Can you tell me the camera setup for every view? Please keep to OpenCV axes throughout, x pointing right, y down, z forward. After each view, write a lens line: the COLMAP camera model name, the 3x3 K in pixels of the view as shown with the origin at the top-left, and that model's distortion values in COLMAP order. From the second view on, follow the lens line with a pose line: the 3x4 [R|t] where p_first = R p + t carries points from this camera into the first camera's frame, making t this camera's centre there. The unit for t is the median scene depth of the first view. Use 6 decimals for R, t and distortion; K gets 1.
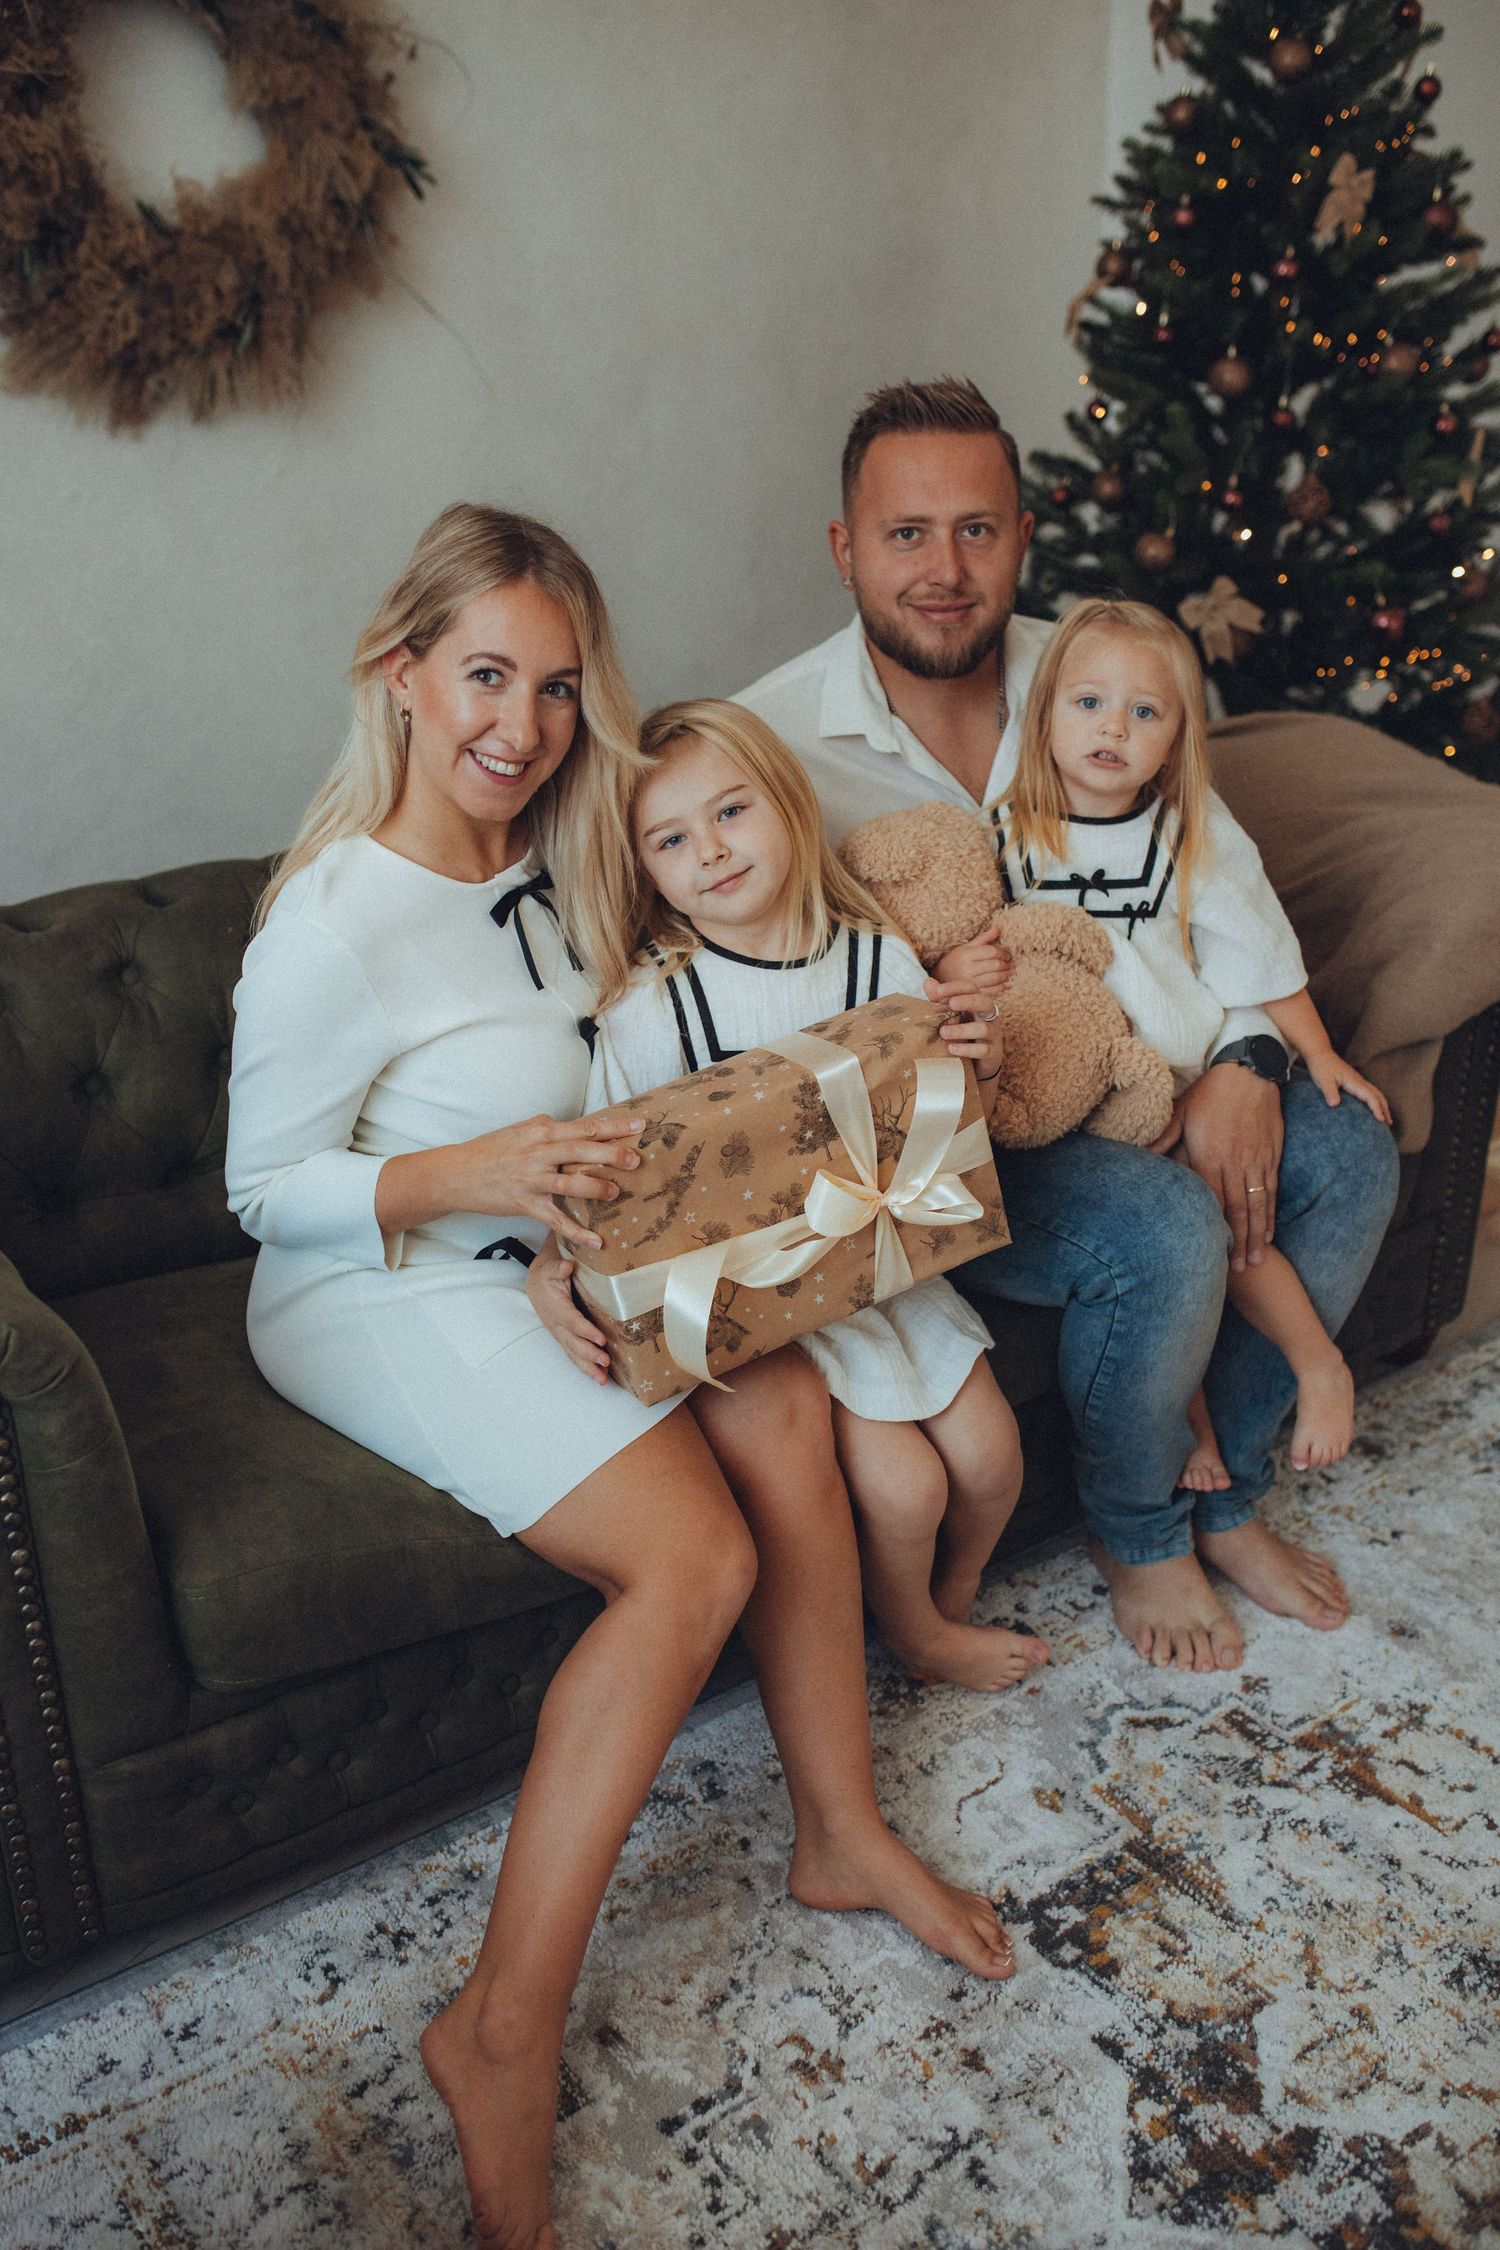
lens RADIAL K [[2209.0, 0, 786.9], [0, 2209.0, 1137.2], [0, 0, 1]] dist [-0.069477, 0.101993]
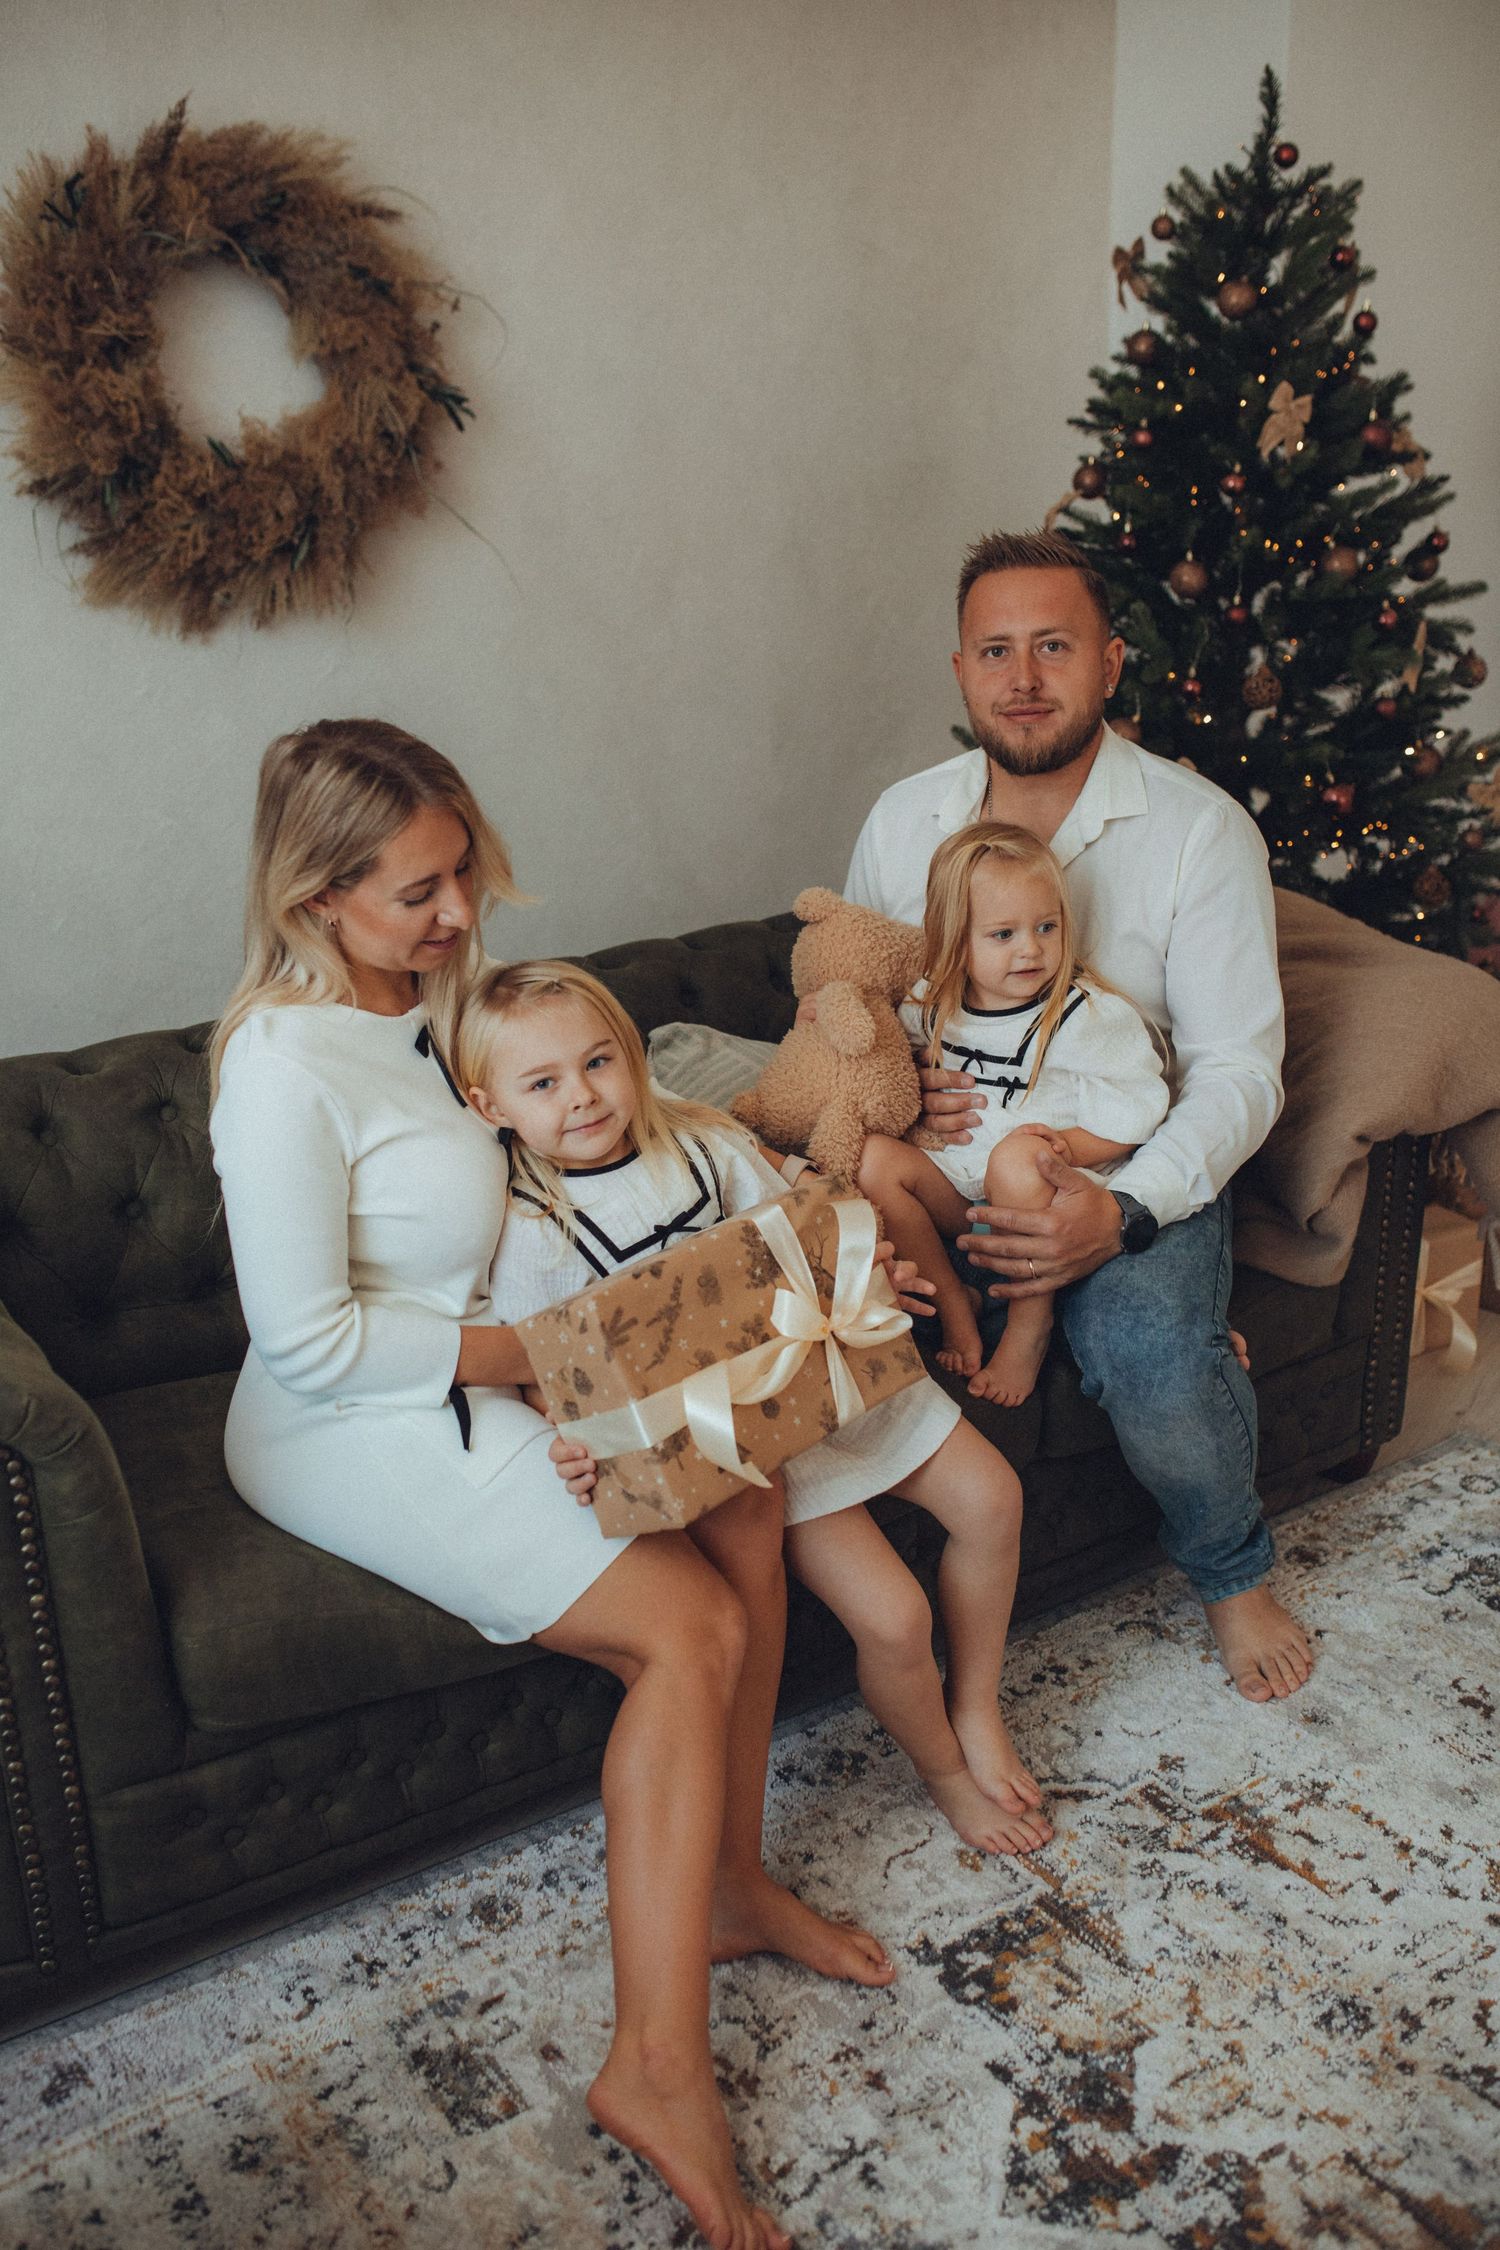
lens RADIAL K [[2138.4, 0, 750.0], [0, 2138.4, 1125.0], [0, 0, 1]] dist [-0.059007, 0.077369]
pose [[0.998873, 0.001072, -0.047454, 0.063335], [-0.004797, 0.996906, -0.078456, 0.020724], [0.047223, 0.078595, 0.995788, -0.097213]]
